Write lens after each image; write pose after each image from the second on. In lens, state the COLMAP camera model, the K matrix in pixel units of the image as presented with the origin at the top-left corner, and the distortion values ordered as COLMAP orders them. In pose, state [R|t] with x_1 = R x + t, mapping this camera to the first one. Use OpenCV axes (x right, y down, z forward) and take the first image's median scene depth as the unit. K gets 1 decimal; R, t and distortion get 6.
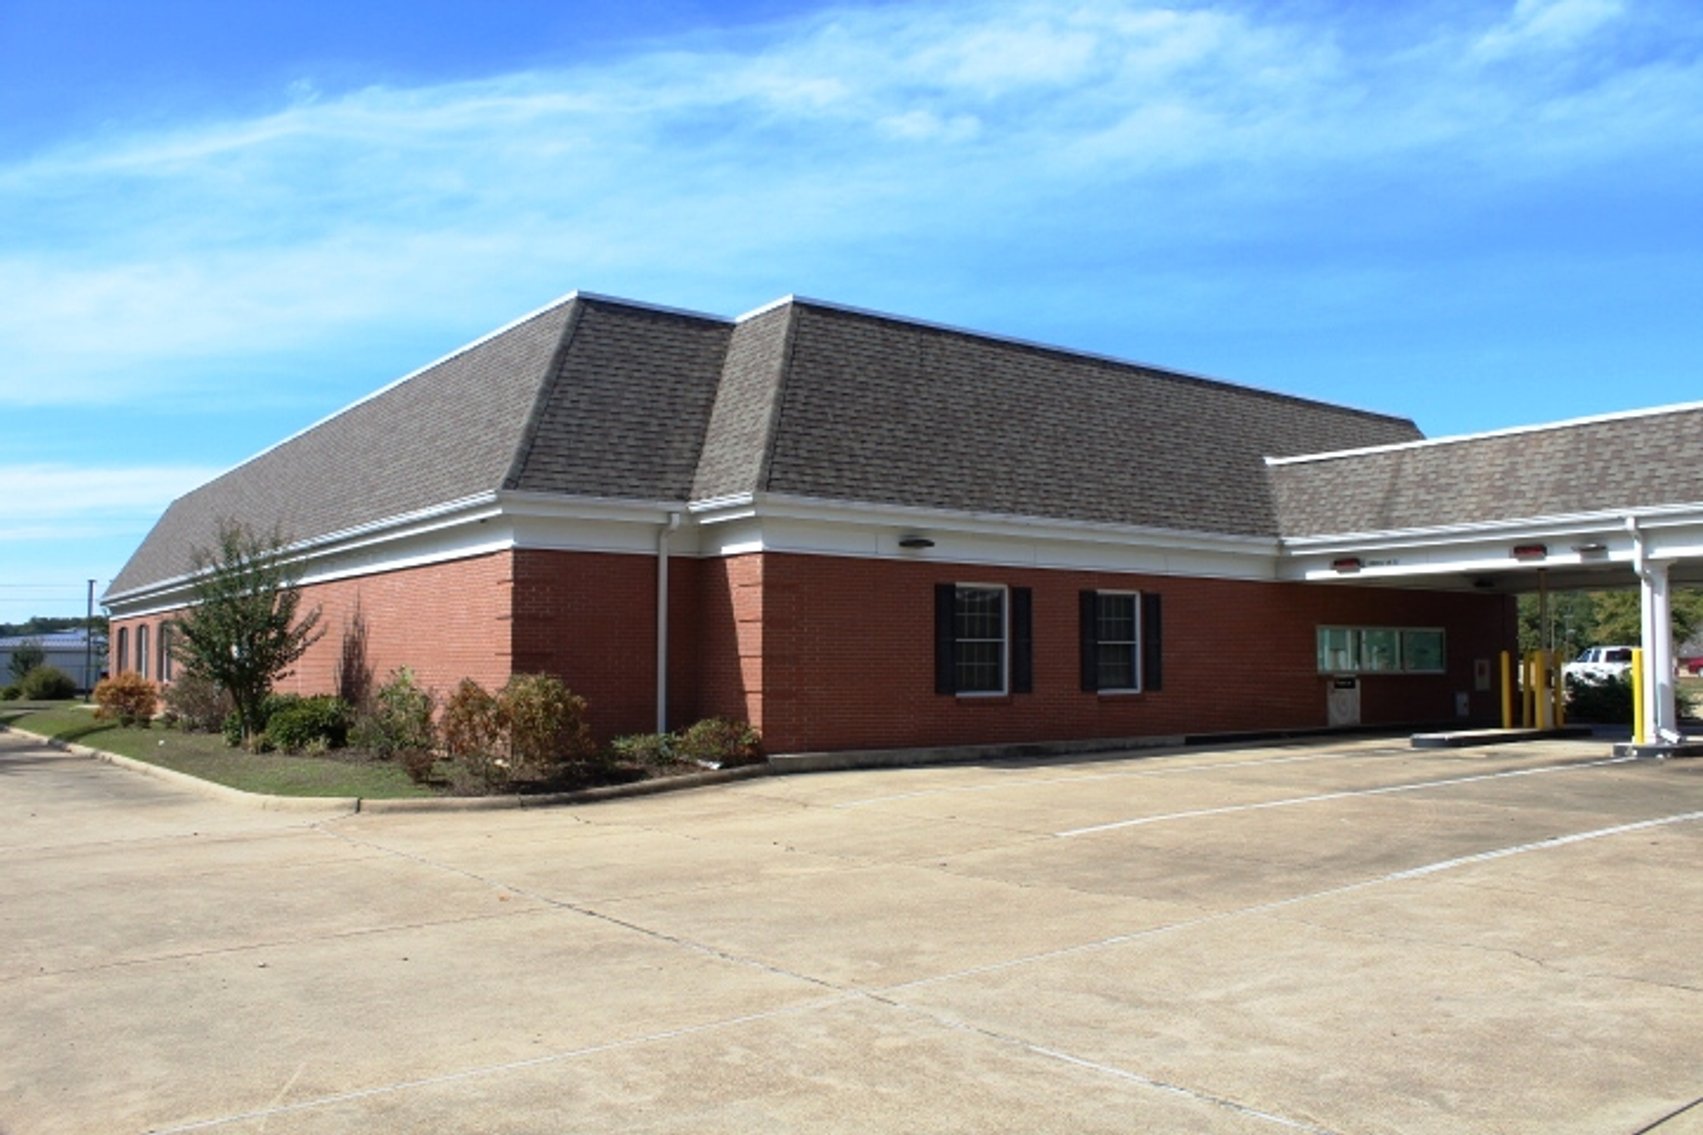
lens RADIAL K [[1443.4, 0, 835.0], [0, 1443.4, 577.0], [0, 0, 1]] dist [-0.157931, 0.127045]
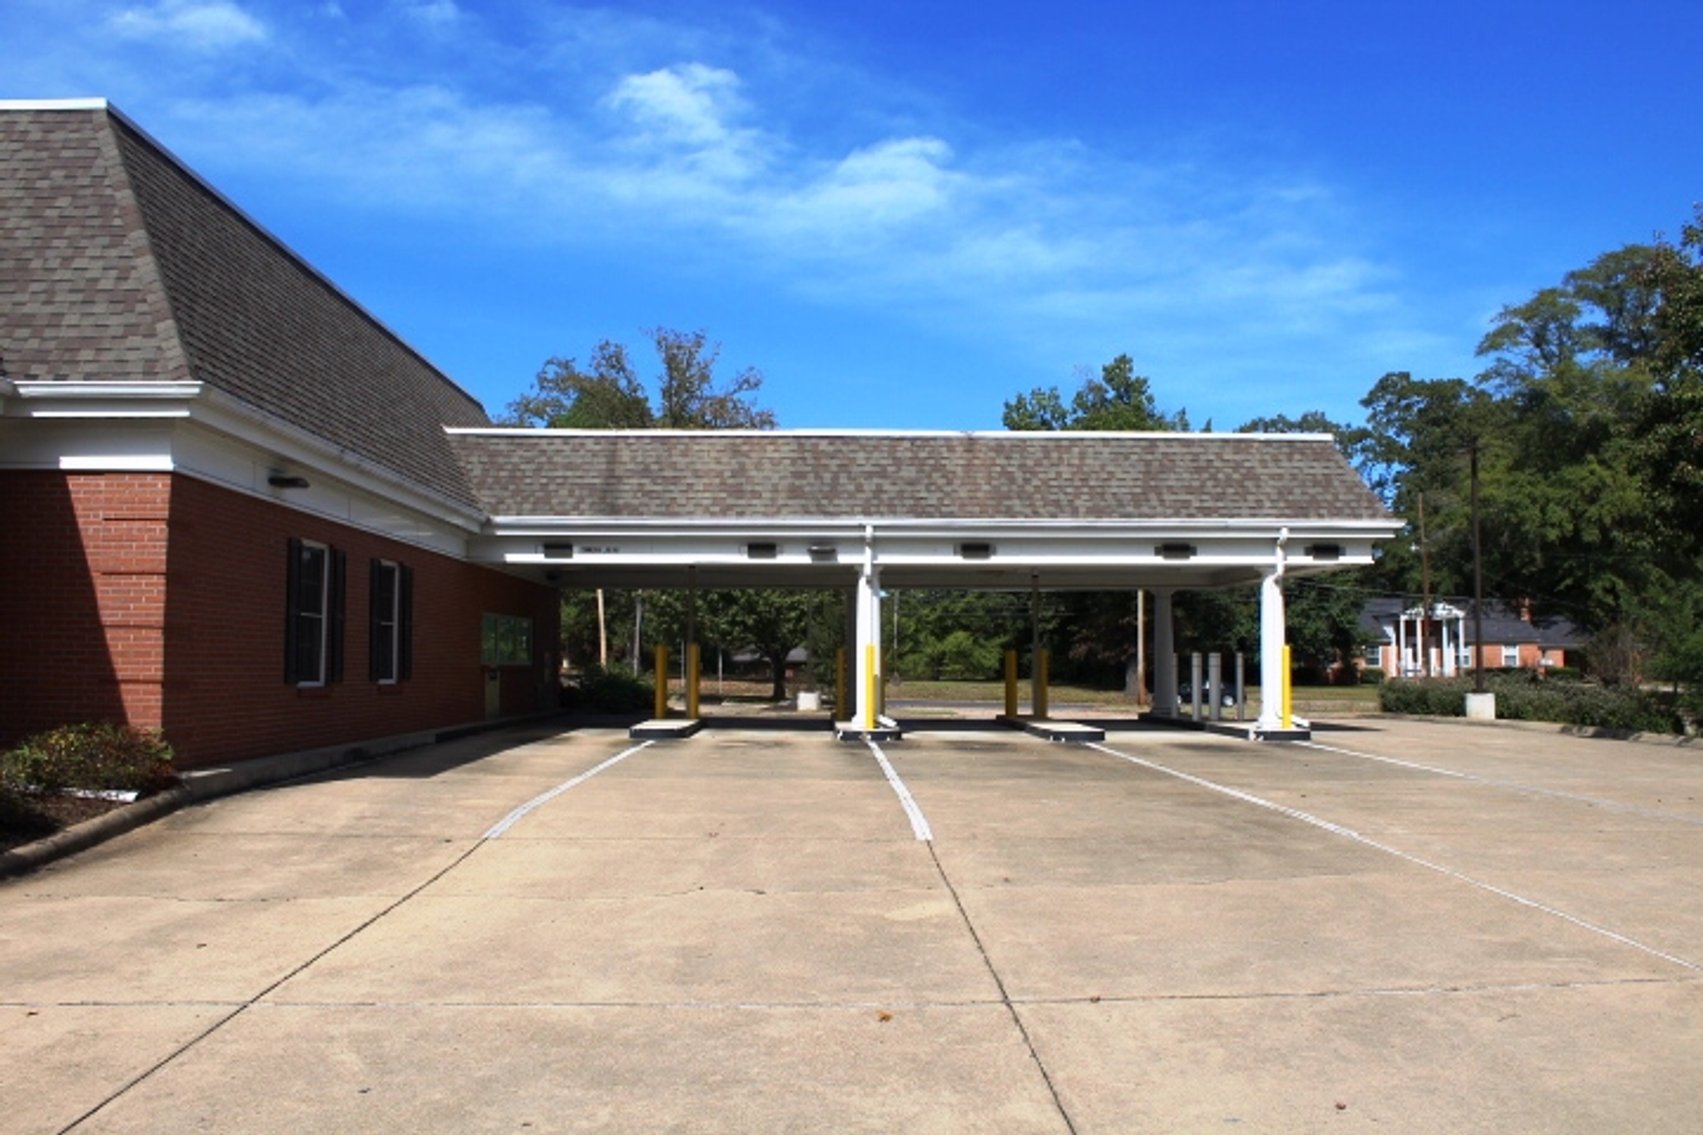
lens RADIAL K [[1443.4, 0, 882.1], [0, 1443.4, 557.3], [0, 0, 1]] dist [-0.157931, 0.127045]
pose [[0.557338, 0.064021, 0.827814, -0.311788], [-0.054353, 0.997697, -0.040565, 0.023789], [-0.828505, -0.022386, 0.559535, 0.281788]]
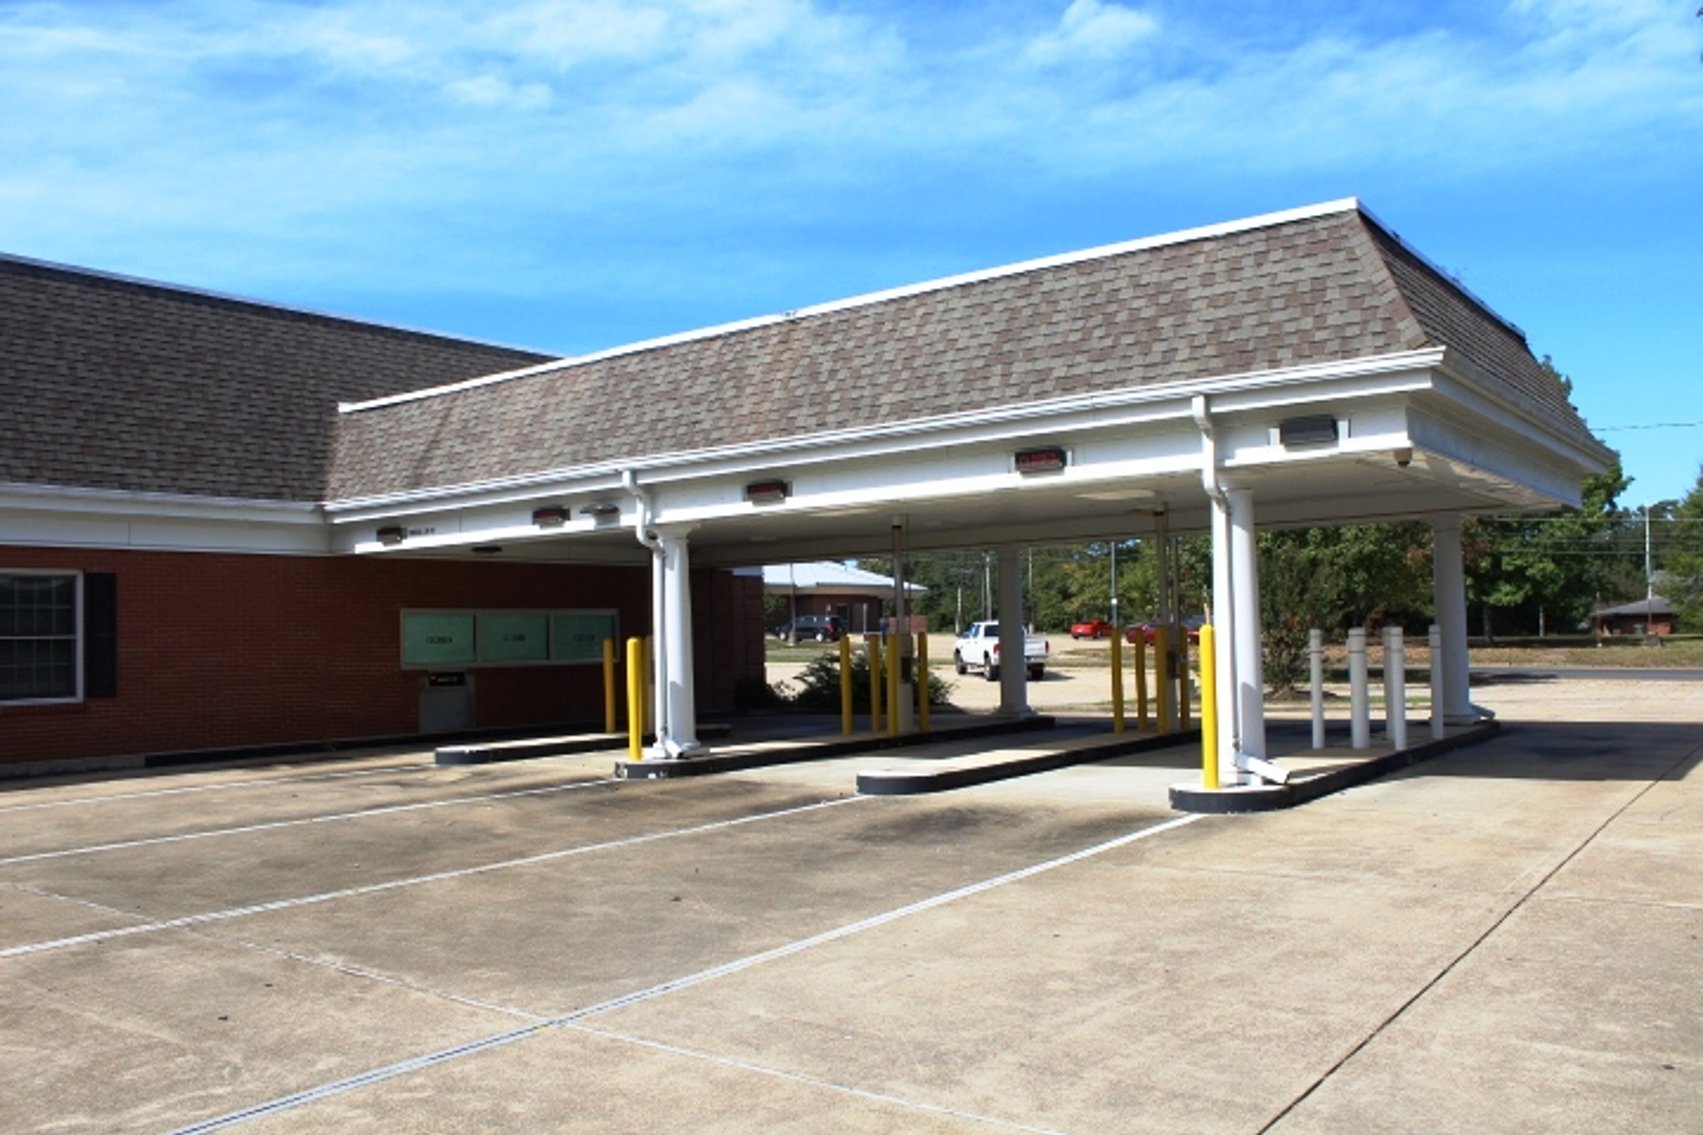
lens RADIAL K [[1443.4, 0, 852.5], [0, 1443.4, 539.3], [0, 0, 1]] dist [-0.157931, 0.127045]
pose [[0.956734, -0.005821, 0.290907, 0.377493], [0.008759, 0.999923, -0.008798, 0.003356], [-0.290833, 0.010965, 0.956711, 0.154883]]
